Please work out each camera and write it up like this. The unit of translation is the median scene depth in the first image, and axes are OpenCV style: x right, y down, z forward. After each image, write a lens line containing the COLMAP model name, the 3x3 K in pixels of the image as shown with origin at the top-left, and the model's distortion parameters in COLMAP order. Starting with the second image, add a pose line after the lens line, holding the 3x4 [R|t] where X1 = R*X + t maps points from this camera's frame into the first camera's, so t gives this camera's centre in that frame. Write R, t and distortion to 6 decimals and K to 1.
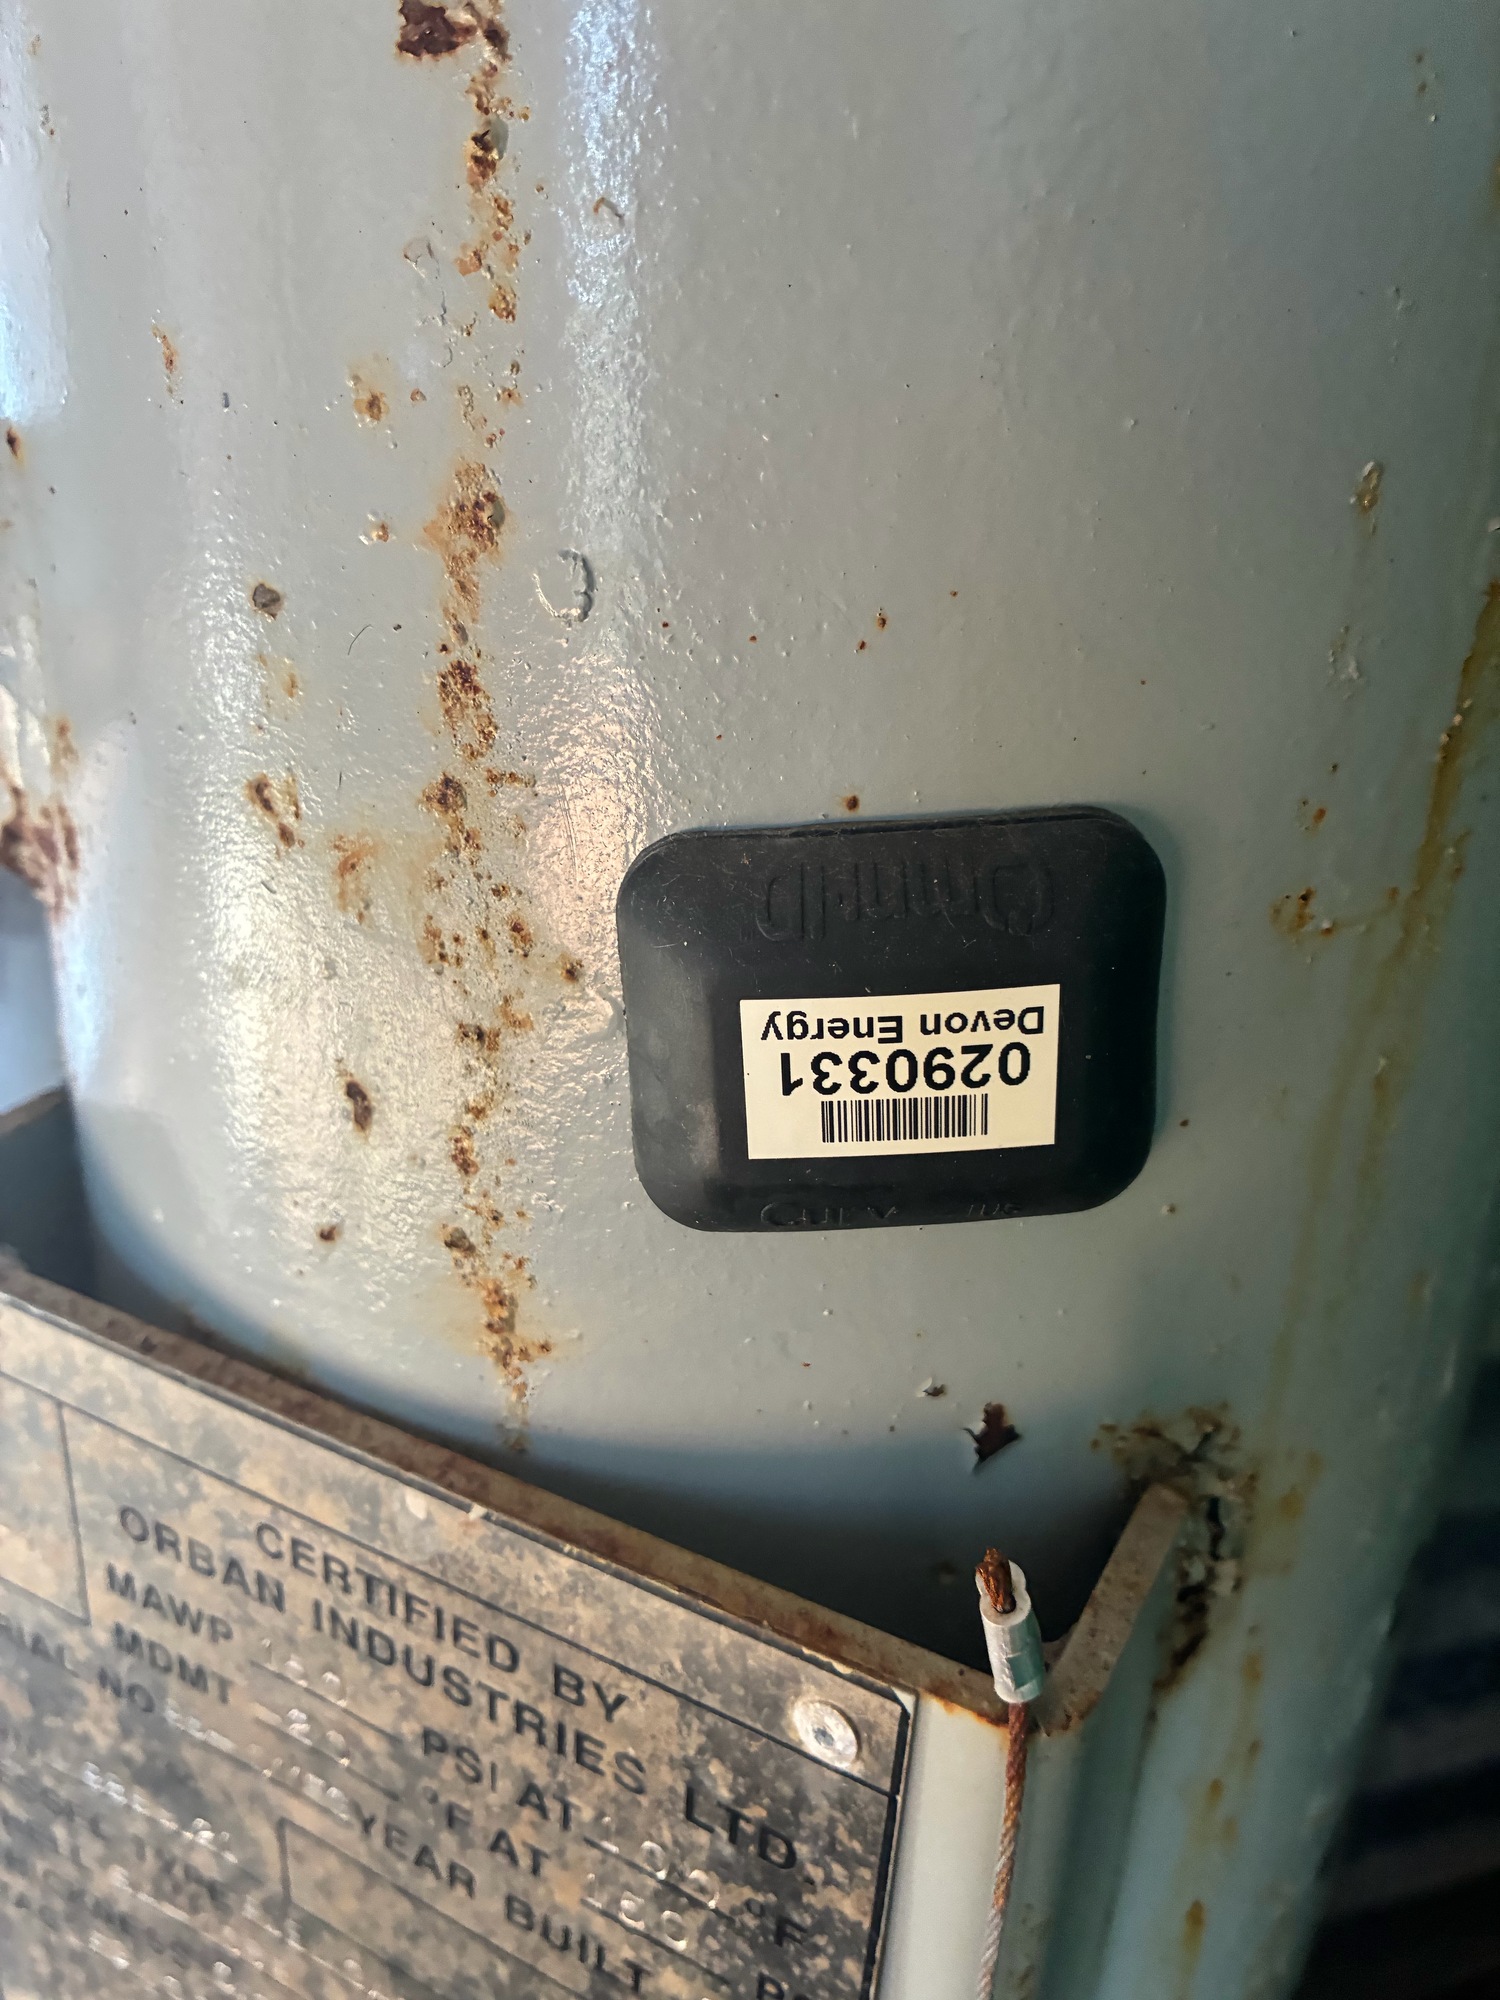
lens RADIAL K [[1604.1, 0, 743.7], [0, 1604.1, 998.7], [0, 0, 1]] dist [0.049779, -0.088186]
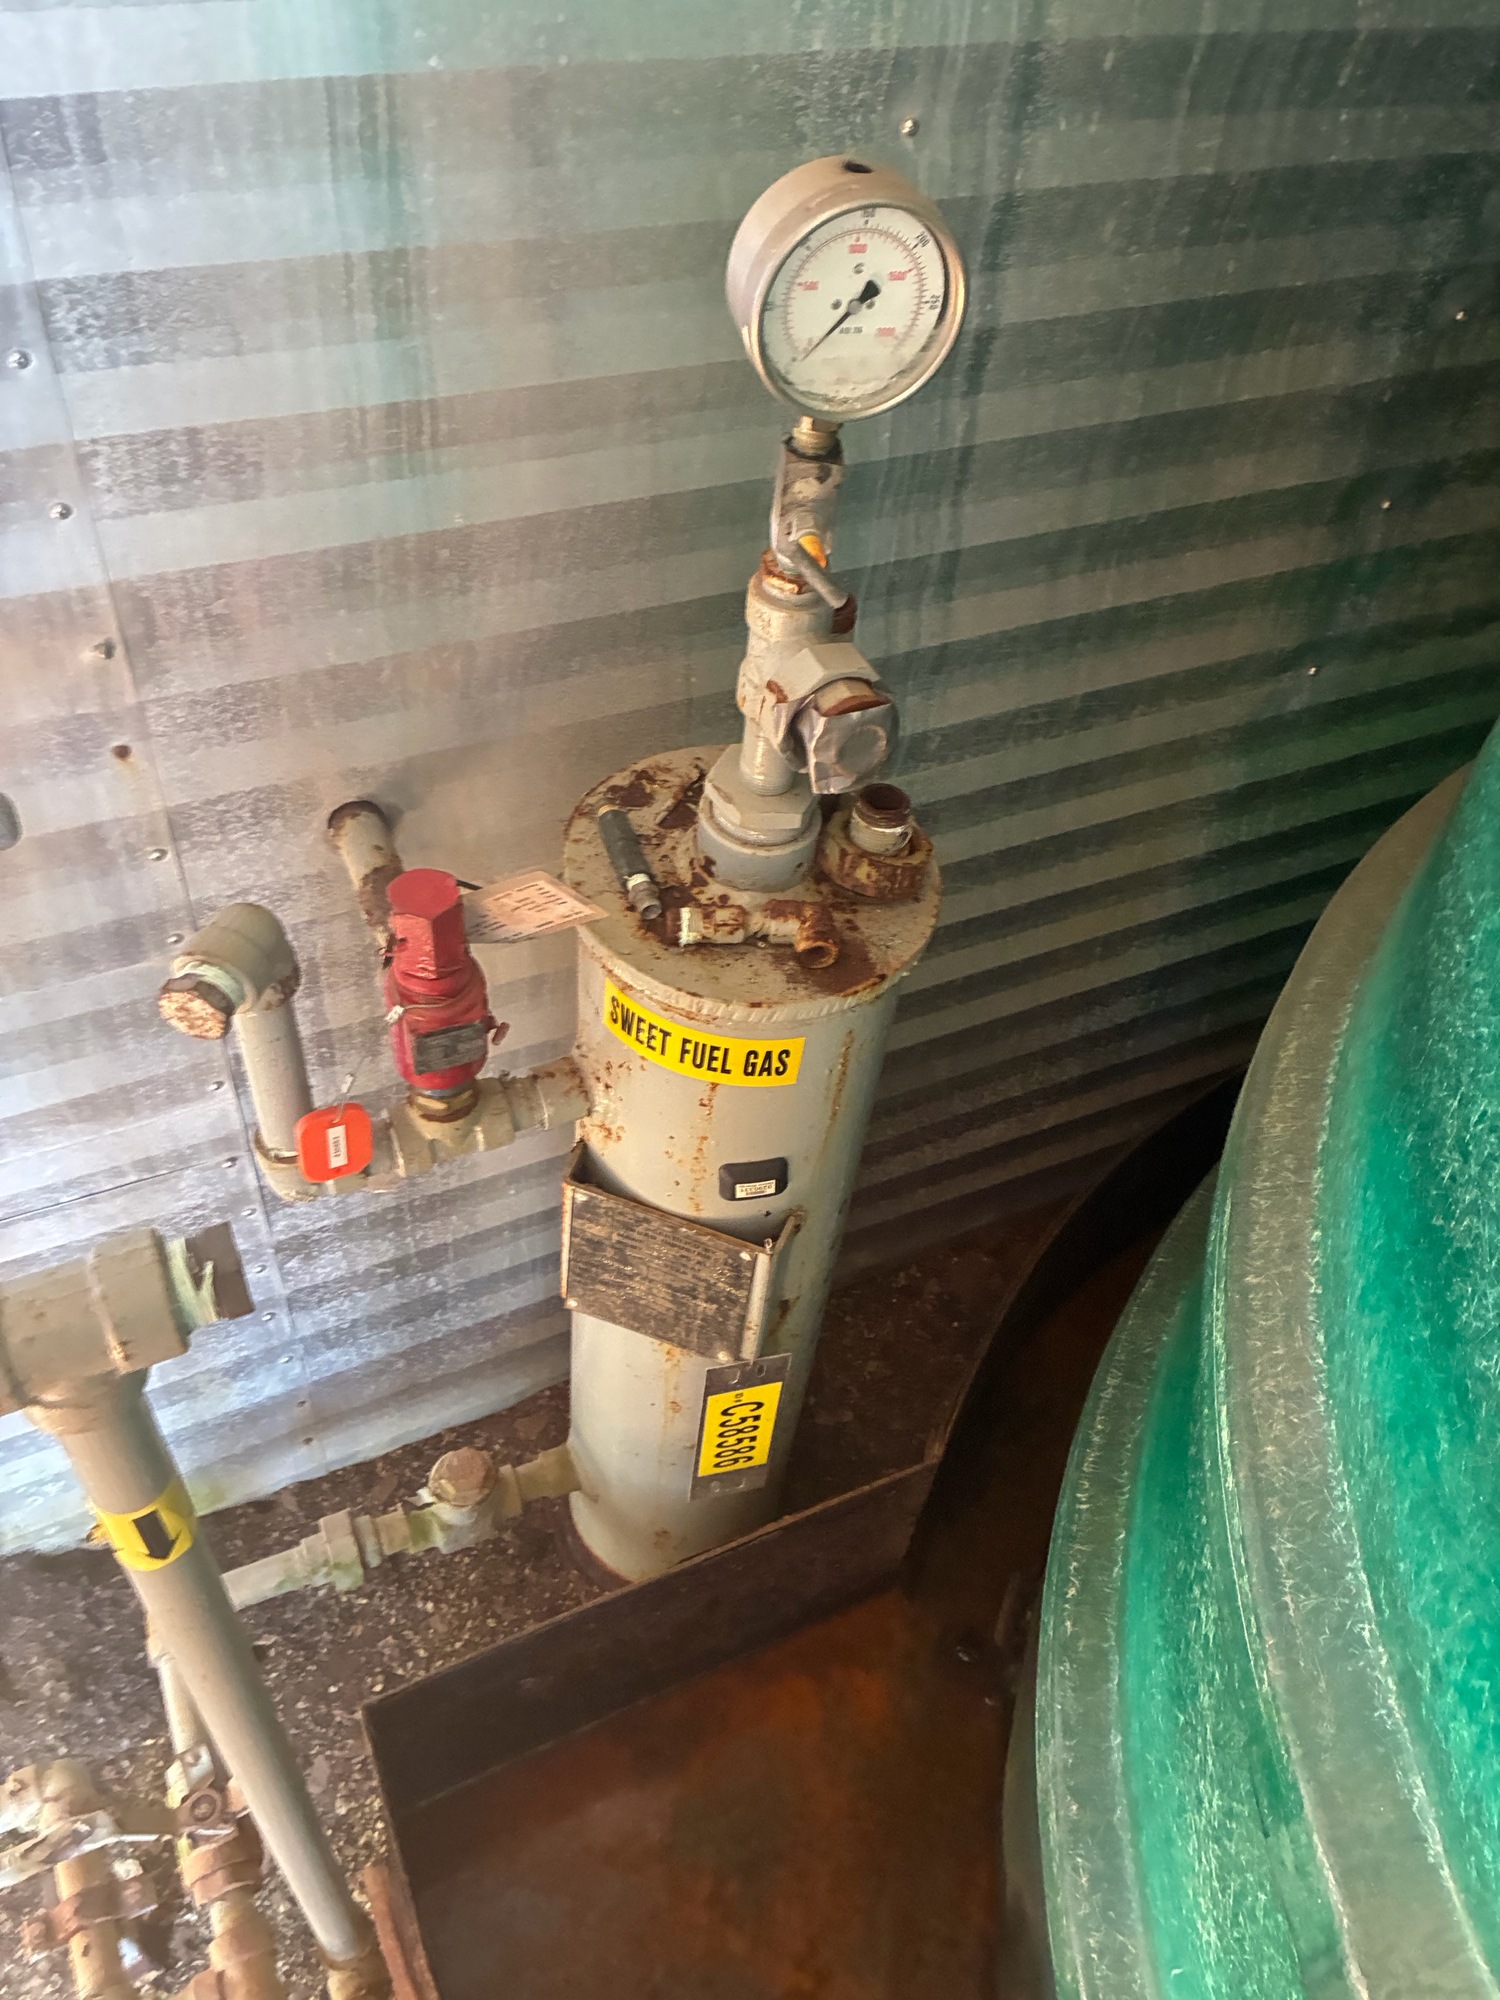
lens RADIAL K [[1524.2, 0, 752.0], [0, 1524.2, 985.5], [0, 0, 1]] dist [0.050460, -0.069842]
pose [[0.988899, -0.071696, 0.130149, -0.691137], [0.014120, 0.917269, 0.398018, -3.236241], [-0.147918, -0.391762, 0.908099, -4.550580]]
